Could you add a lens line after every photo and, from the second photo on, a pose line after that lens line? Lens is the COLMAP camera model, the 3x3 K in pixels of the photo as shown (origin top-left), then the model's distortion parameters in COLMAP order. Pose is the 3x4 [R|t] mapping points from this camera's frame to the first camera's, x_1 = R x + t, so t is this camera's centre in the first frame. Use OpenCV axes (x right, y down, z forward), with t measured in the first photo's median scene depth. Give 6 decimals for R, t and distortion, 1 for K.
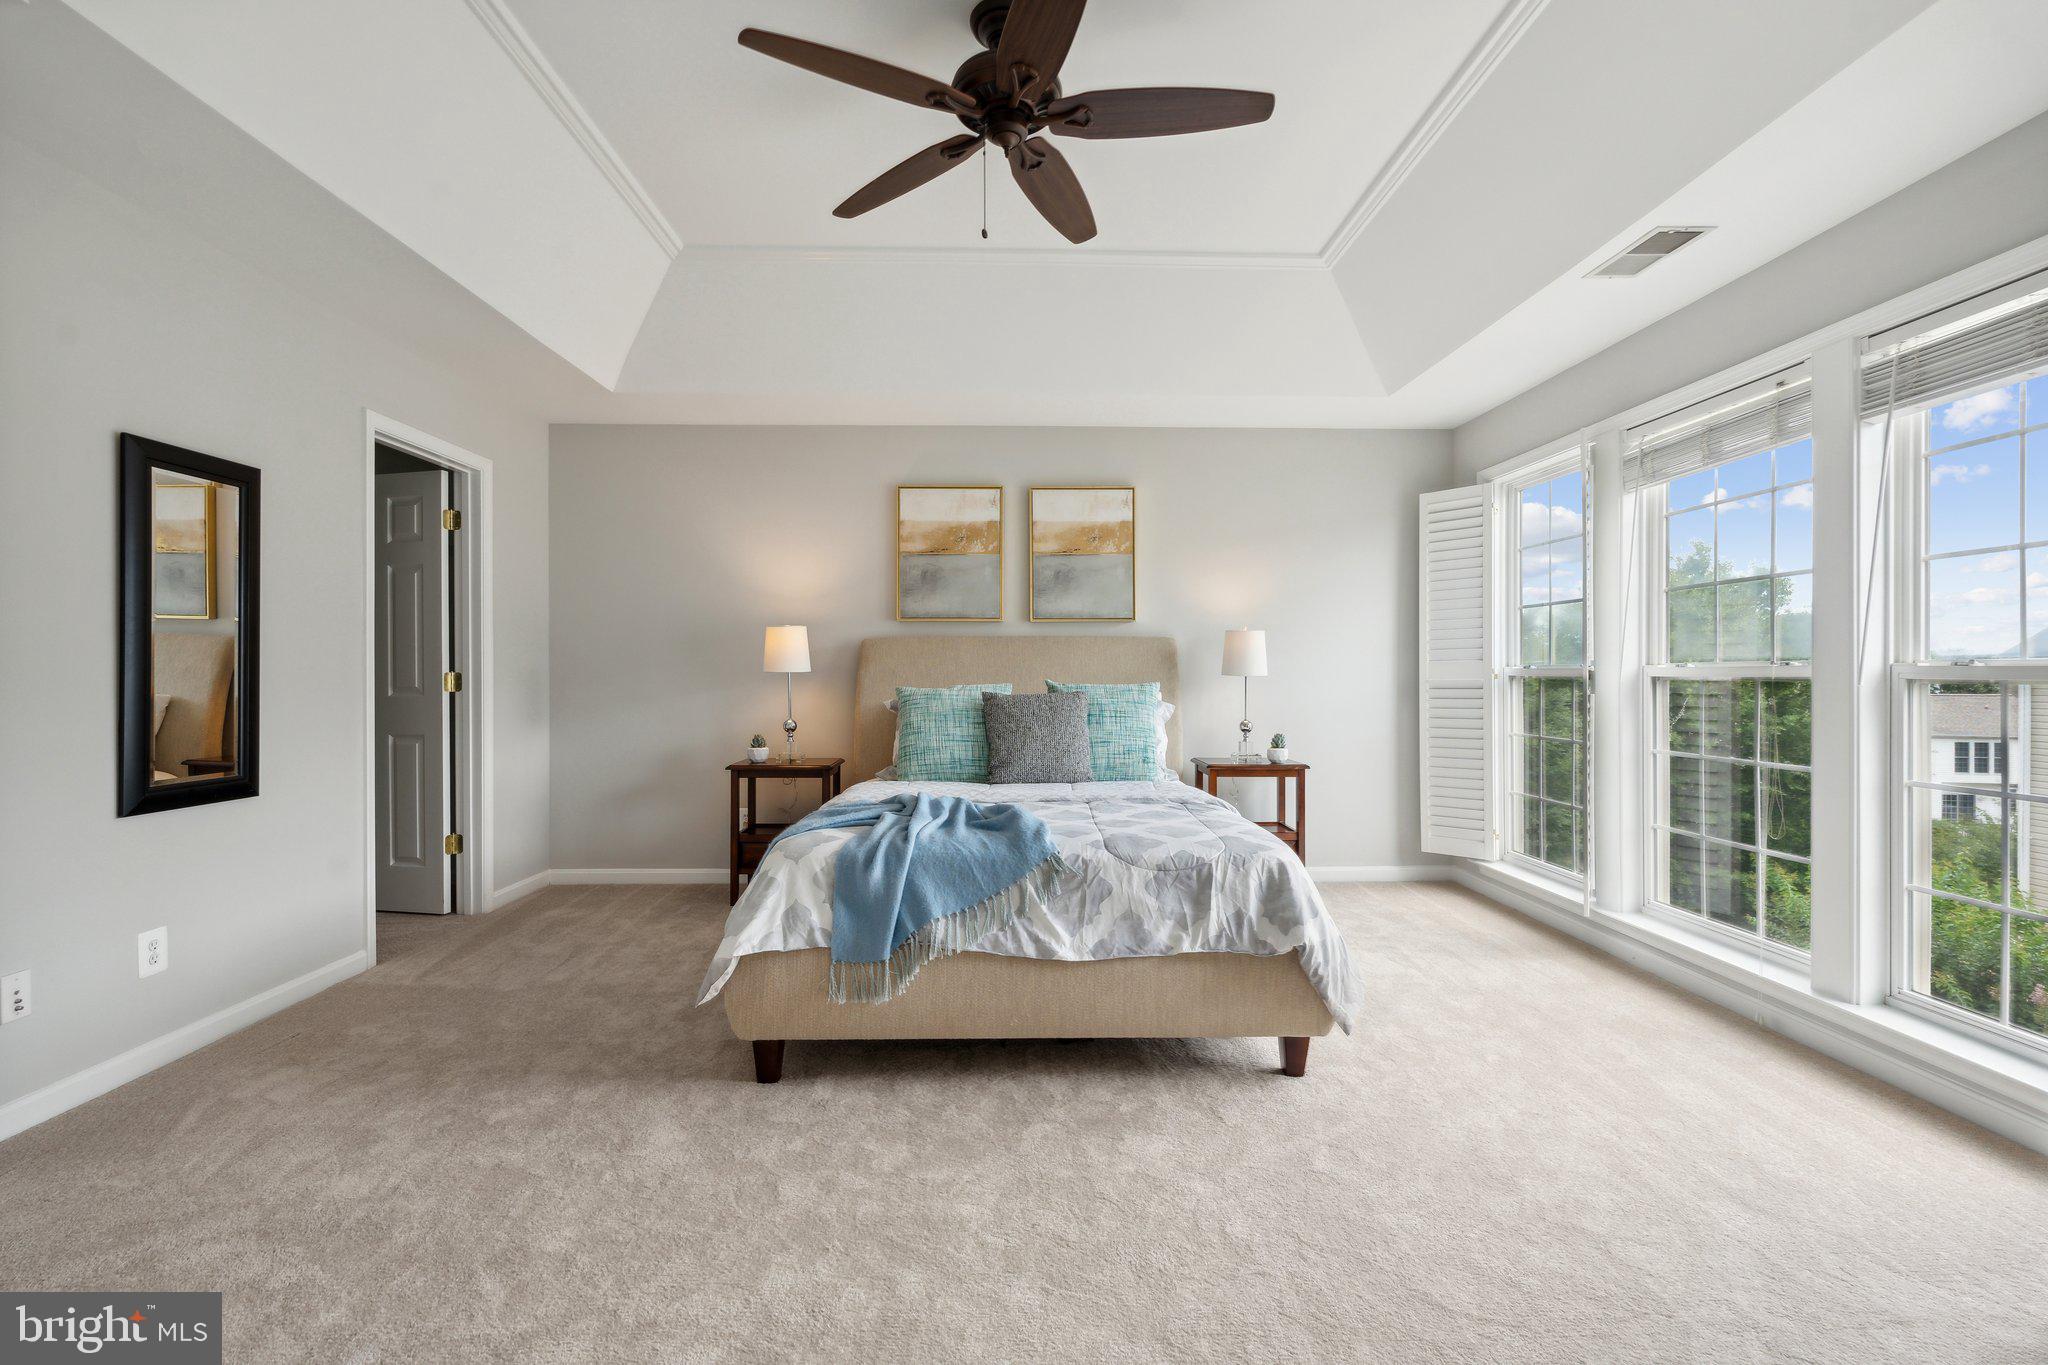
lens RADIAL K [[916.7, 0, 1025.4], [0, 916.7, 675.6], [0, 0, 1]] dist [-0.005886, 0.000715]
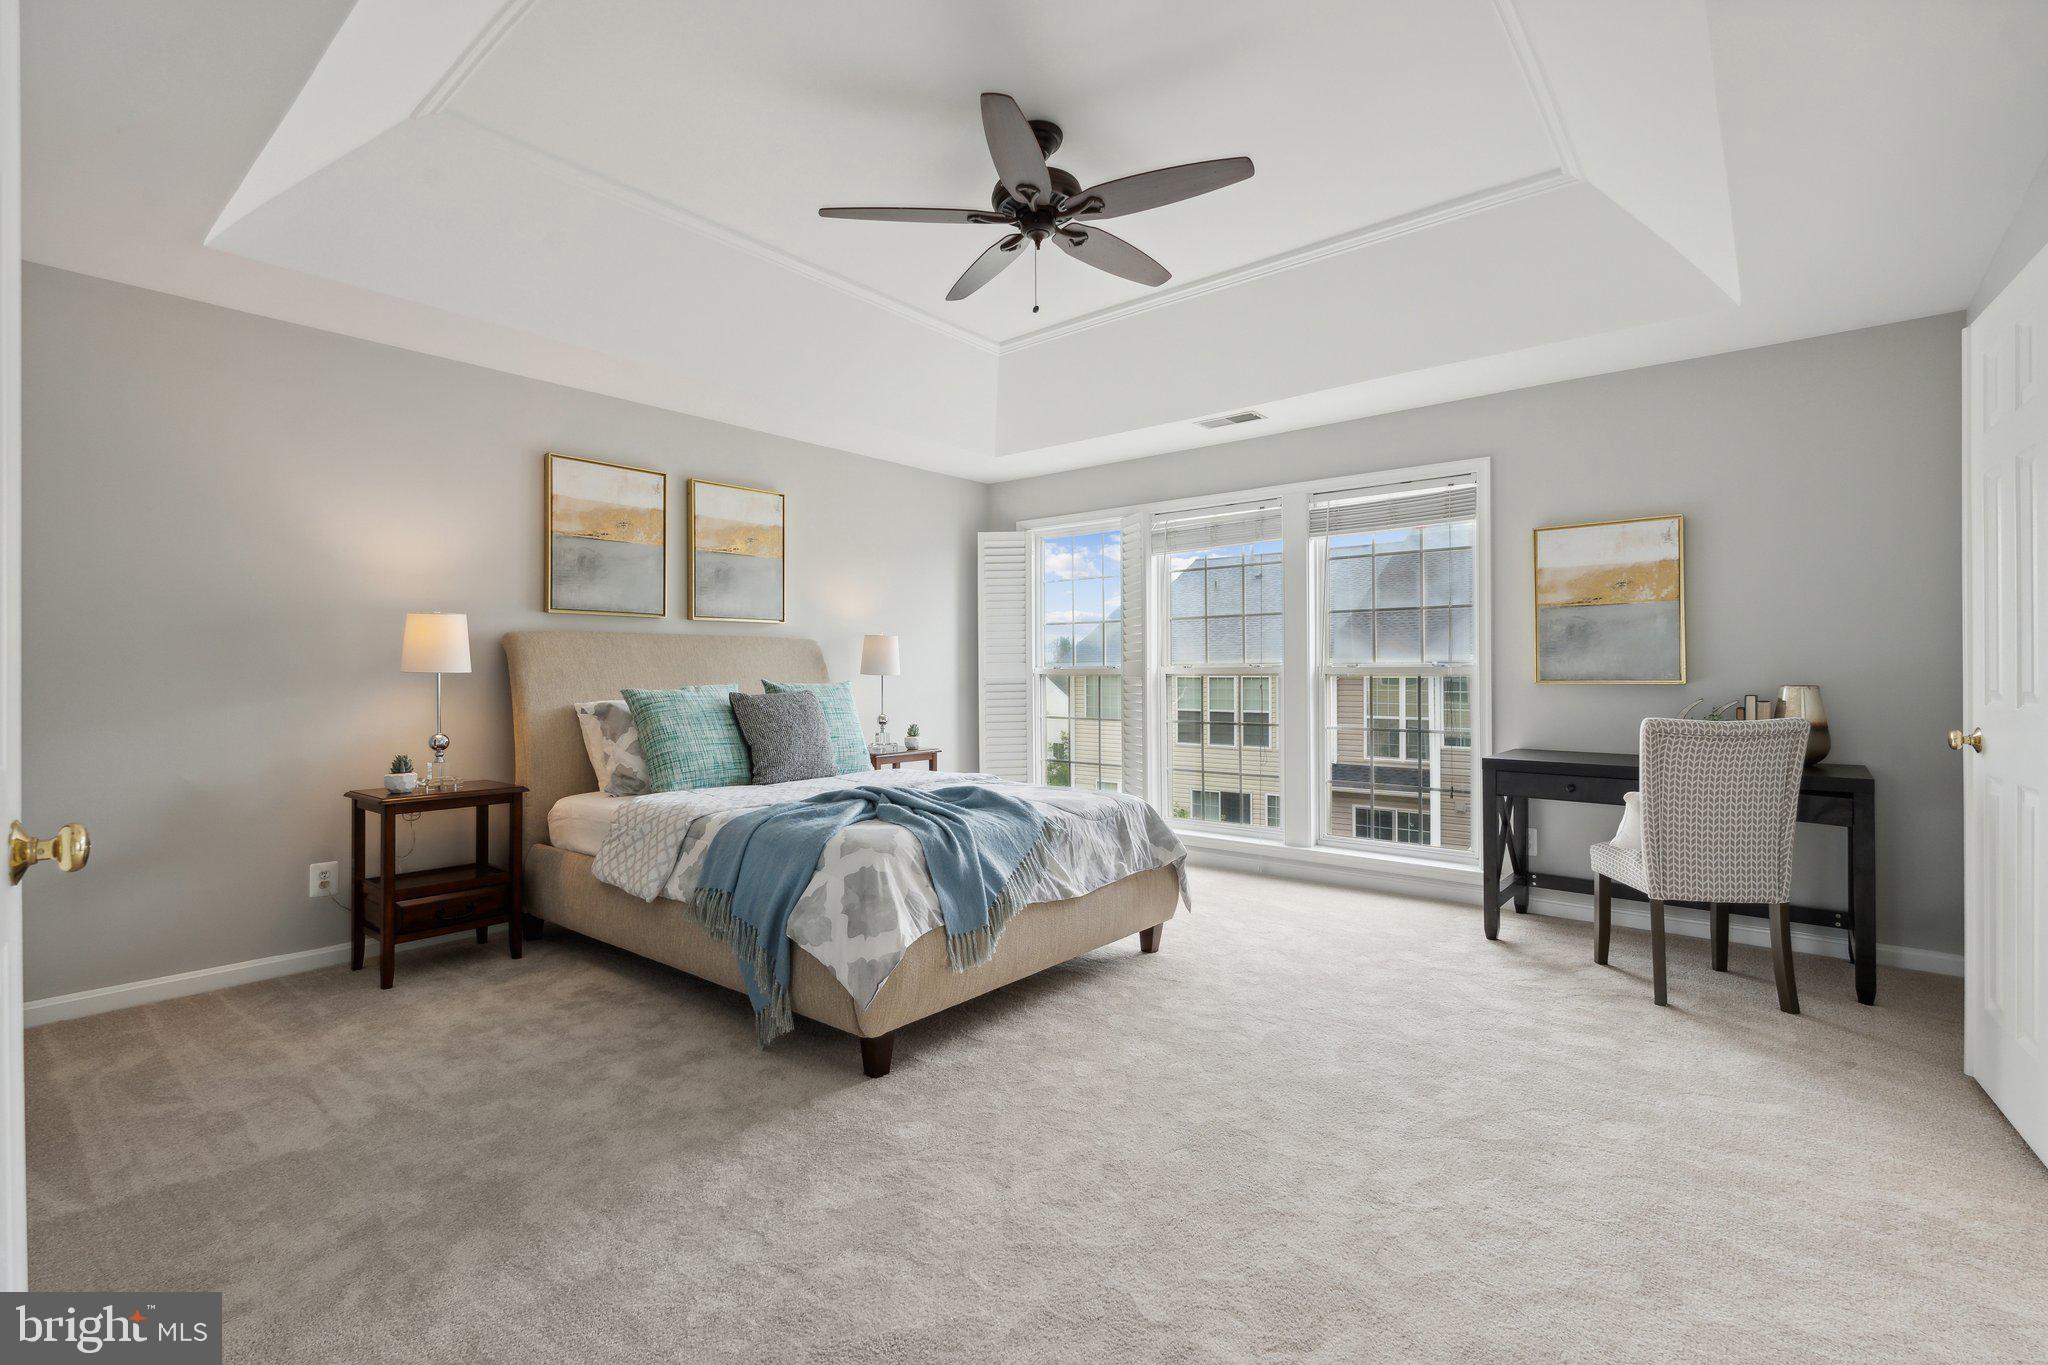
lens RADIAL K [[916.7, 0, 1040.8], [0, 916.7, 670.1], [0, 0, 1]] dist [-0.005886, 0.000715]
pose [[0.649729, 0.000265, 0.760166, -0.677391], [0.005971, 0.999967, -0.005451, 0.001619], [-0.760142, 0.008081, 0.649706, 0.146775]]
